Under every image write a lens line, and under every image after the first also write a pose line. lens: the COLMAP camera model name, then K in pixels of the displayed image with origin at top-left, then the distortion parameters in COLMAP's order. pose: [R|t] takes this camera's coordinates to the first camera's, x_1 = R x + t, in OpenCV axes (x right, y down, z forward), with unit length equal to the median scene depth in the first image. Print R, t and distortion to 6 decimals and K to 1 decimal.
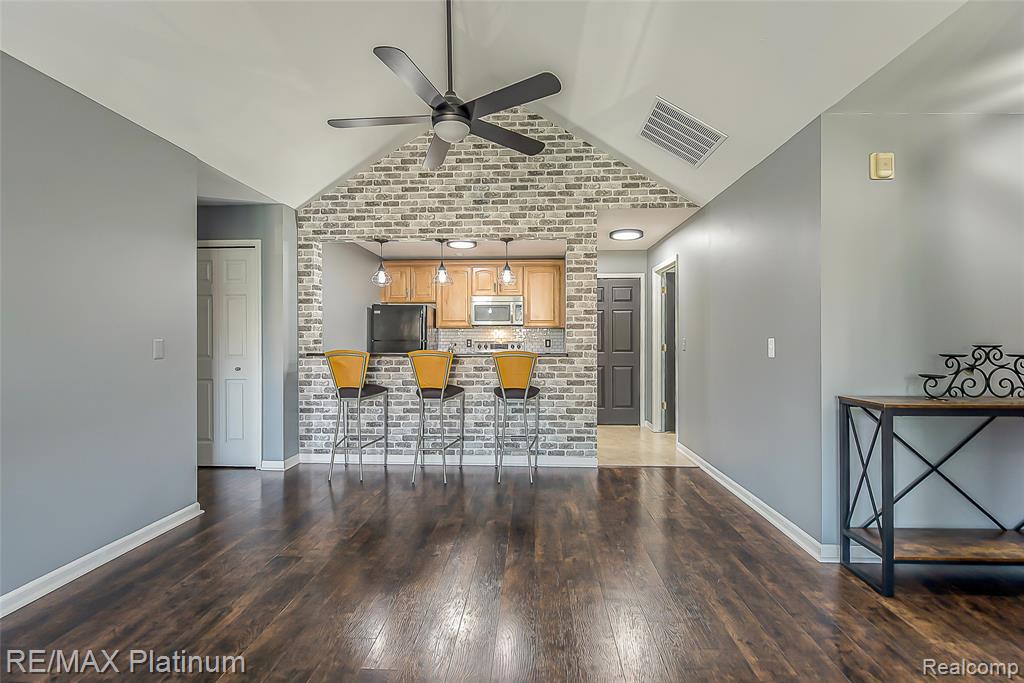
lens RADIAL K [[424.8, 0, 510.7], [0, 424.8, 342.8], [0, 0, 1]] dist [-0.006494, -0.000458]
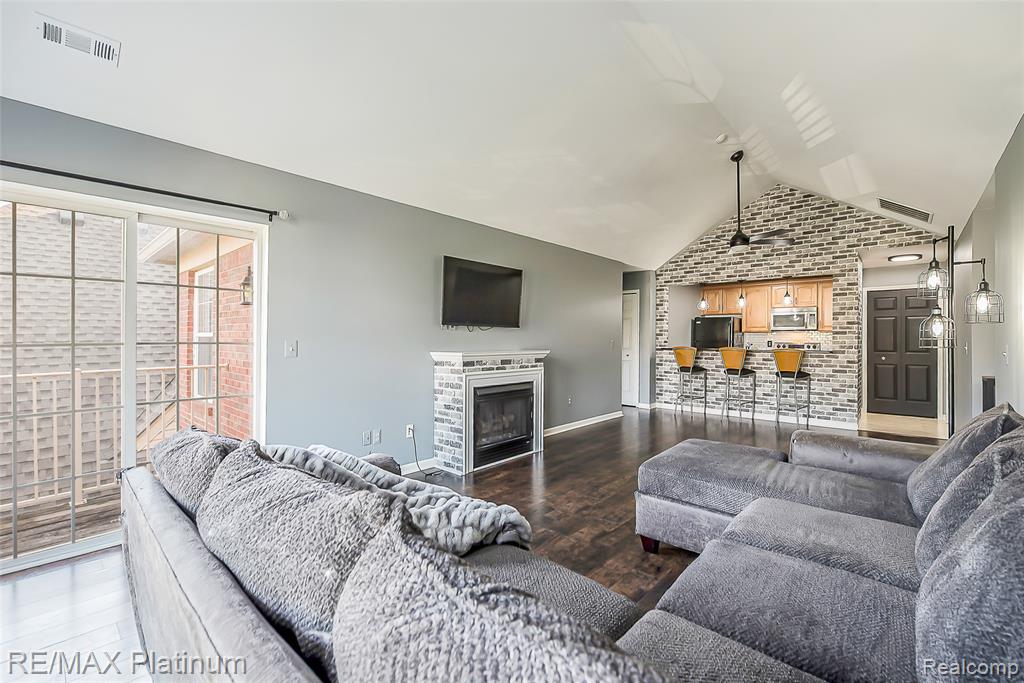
lens RADIAL K [[424.8, 0, 531.2], [0, 424.8, 342.0], [0, 0, 1]] dist [-0.006494, -0.000458]
pose [[0.786434, 0.006986, -0.617635, 0.214931], [-0.007486, 0.999970, 0.001778, -0.001380], [0.617629, 0.003226, 0.786463, -0.798930]]
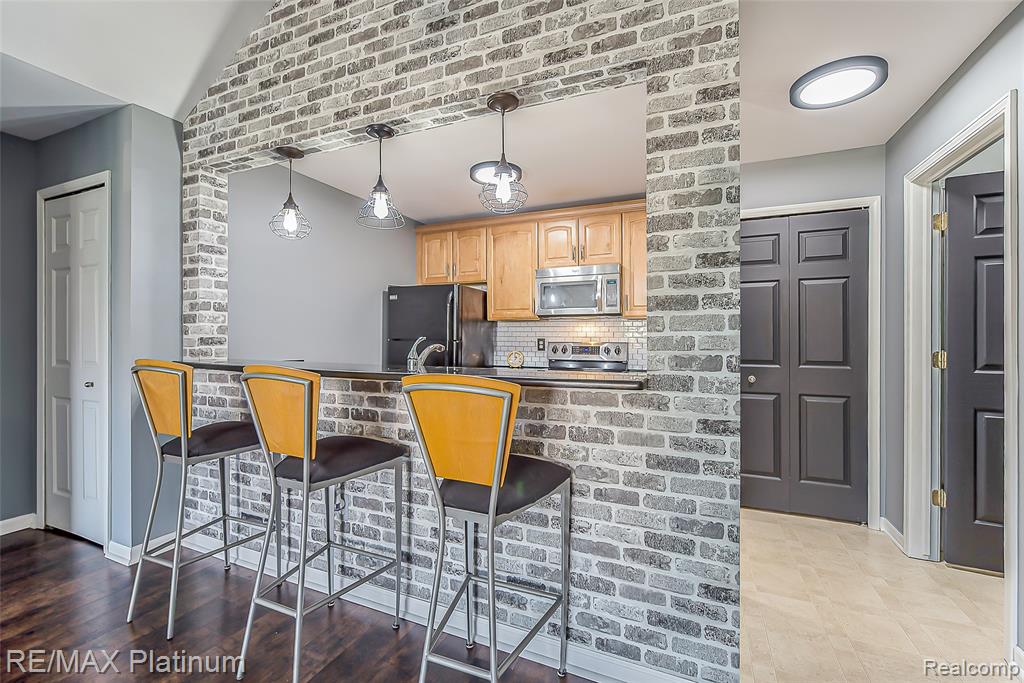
lens RADIAL K [[424.8, 0, 518.2], [0, 424.8, 334.9], [0, 0, 1]] dist [-0.006494, -0.000458]
pose [[0.937845, 0.001285, -0.347051, 0.152955], [-0.006697, 0.999874, -0.014395, -0.006020], [0.346989, 0.015824, 0.937736, 0.618519]]
